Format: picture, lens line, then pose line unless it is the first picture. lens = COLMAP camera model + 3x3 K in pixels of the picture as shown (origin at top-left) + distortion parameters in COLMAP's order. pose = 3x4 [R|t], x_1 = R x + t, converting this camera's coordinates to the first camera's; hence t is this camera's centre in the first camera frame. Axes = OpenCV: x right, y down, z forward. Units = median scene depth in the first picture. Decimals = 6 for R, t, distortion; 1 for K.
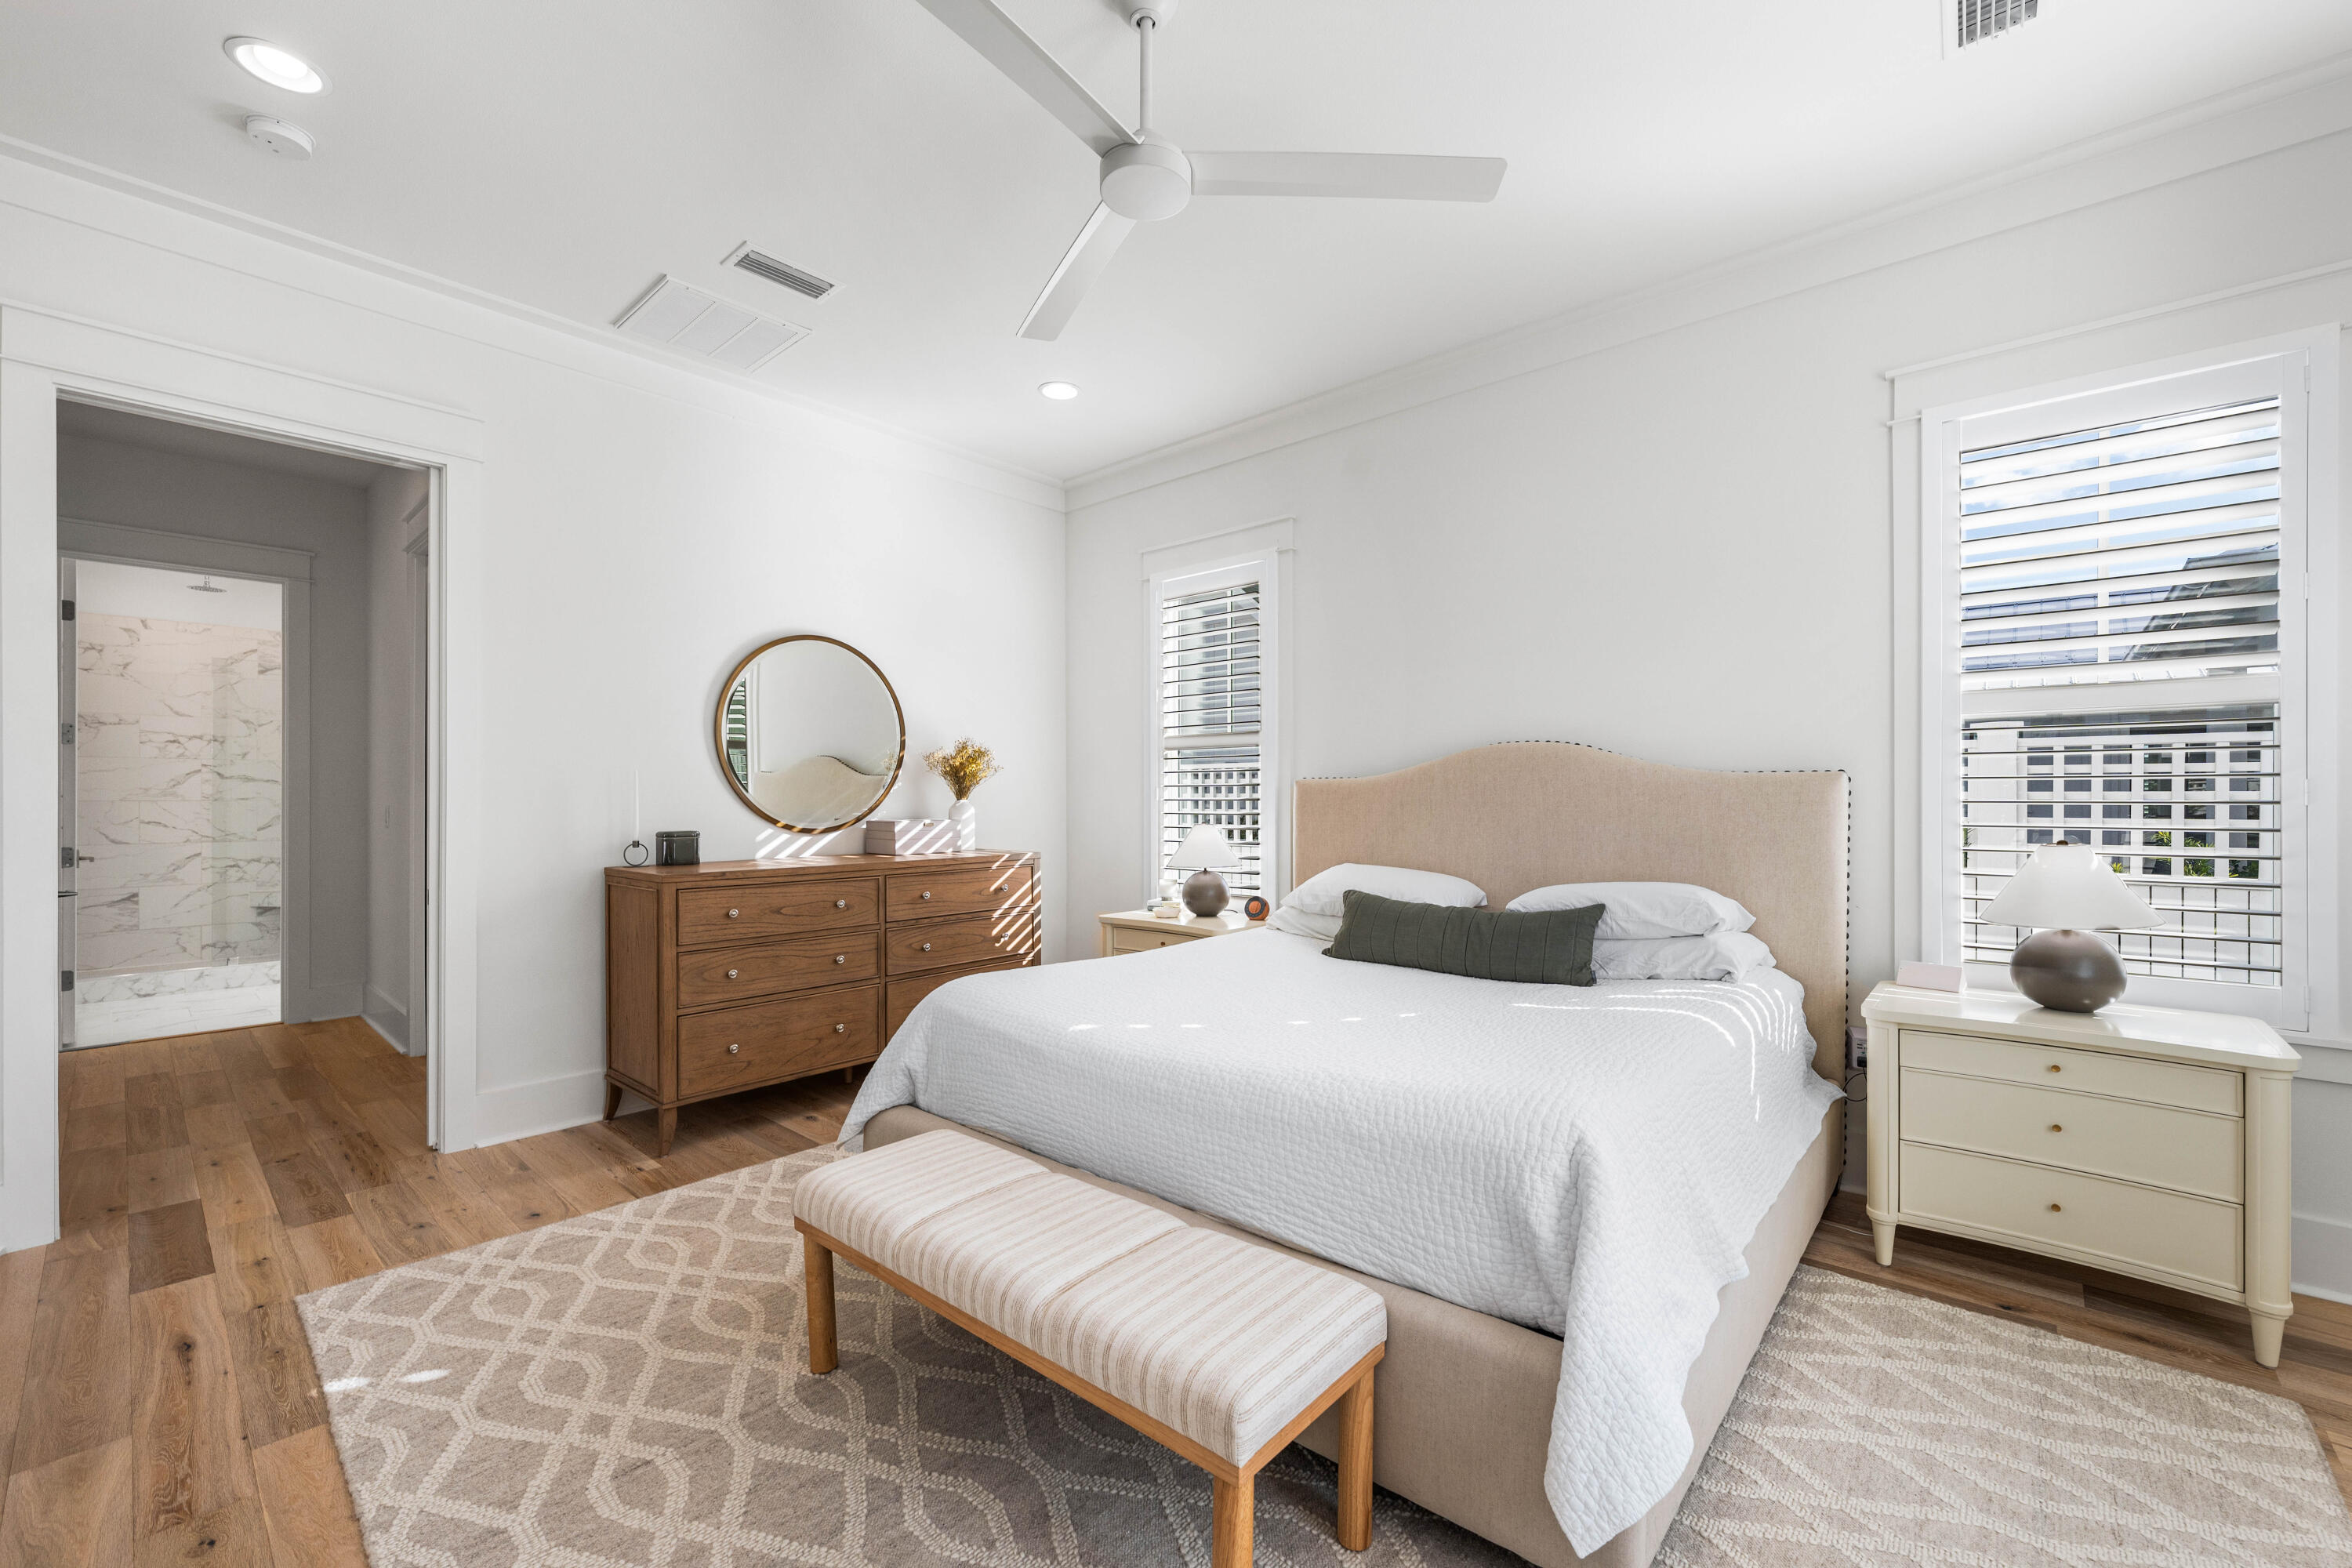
lens RADIAL K [[938.7, 0, 1176.5], [0, 938.7, 795.5], [0, 0, 1]] dist [0.000714, 0.000119]
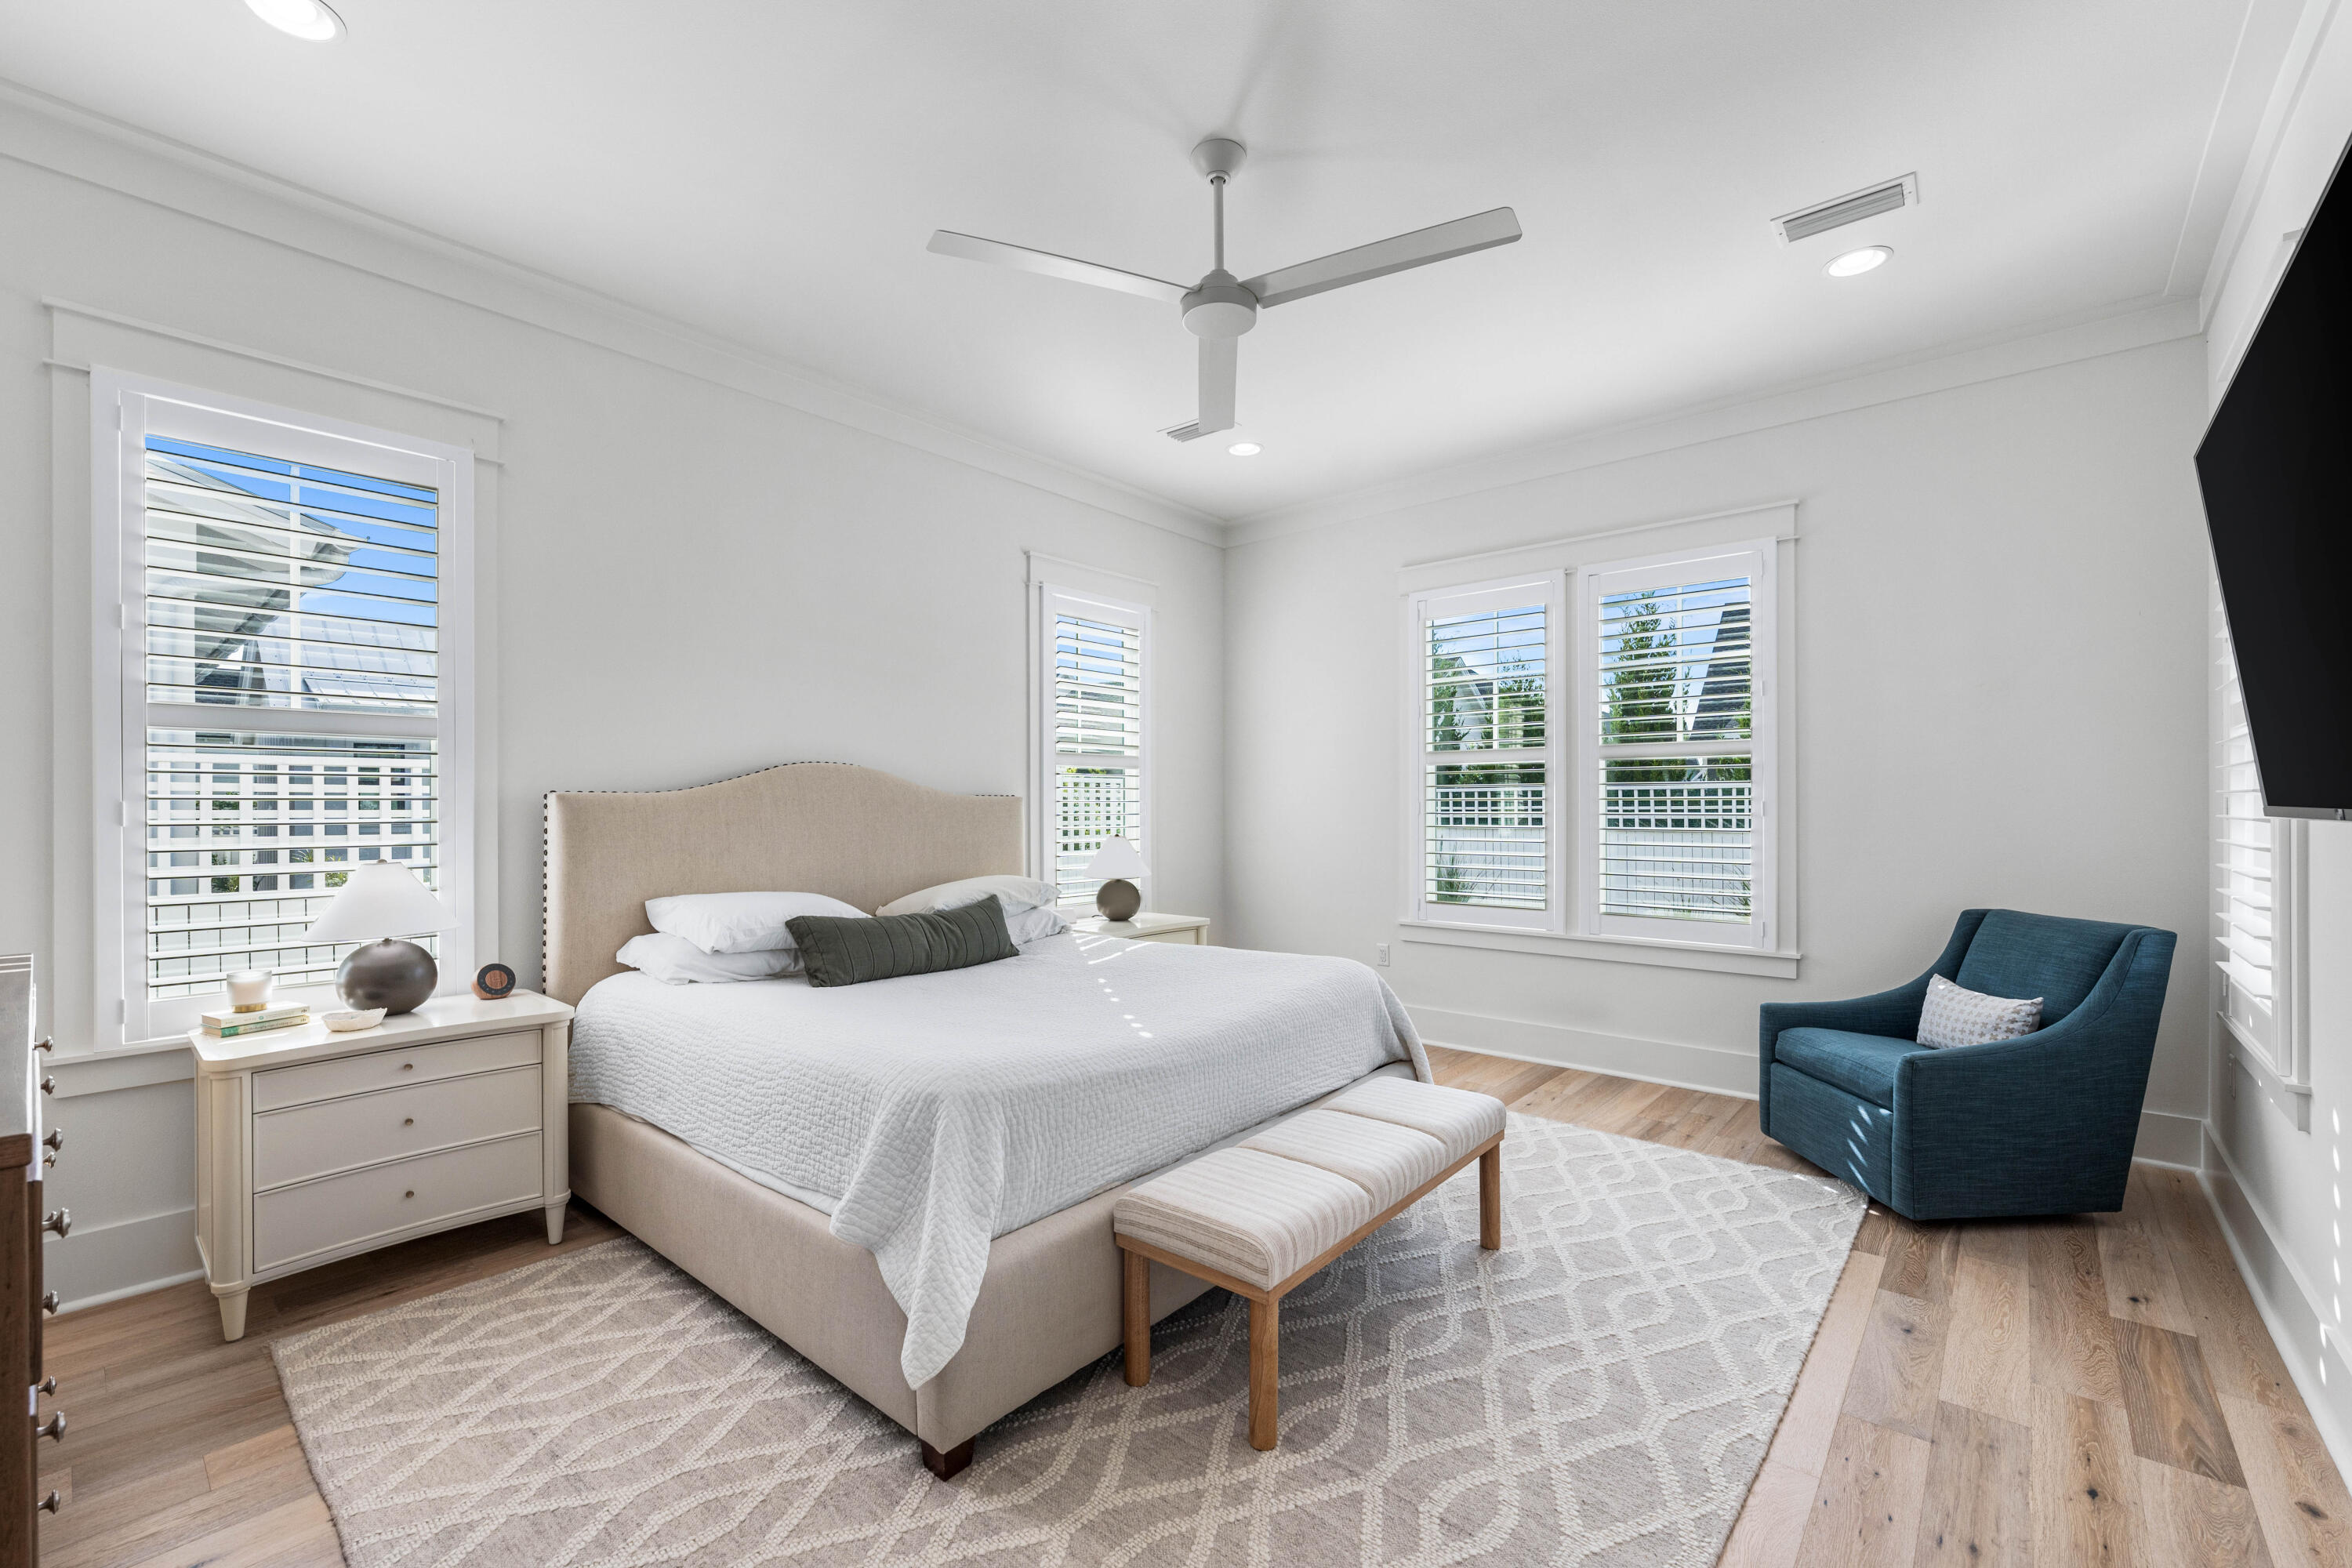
lens RADIAL K [[967.1, 0, 1172.0], [0, 967.1, 812.2], [0, 0, 1]] dist [-0.023235, 0.000001]
pose [[-0.011444, 0.000938, 0.999934, -1.059297], [0.001680, 0.999998, -0.000919, 0.001729], [-0.999933, 0.001669, -0.011446, 0.895594]]
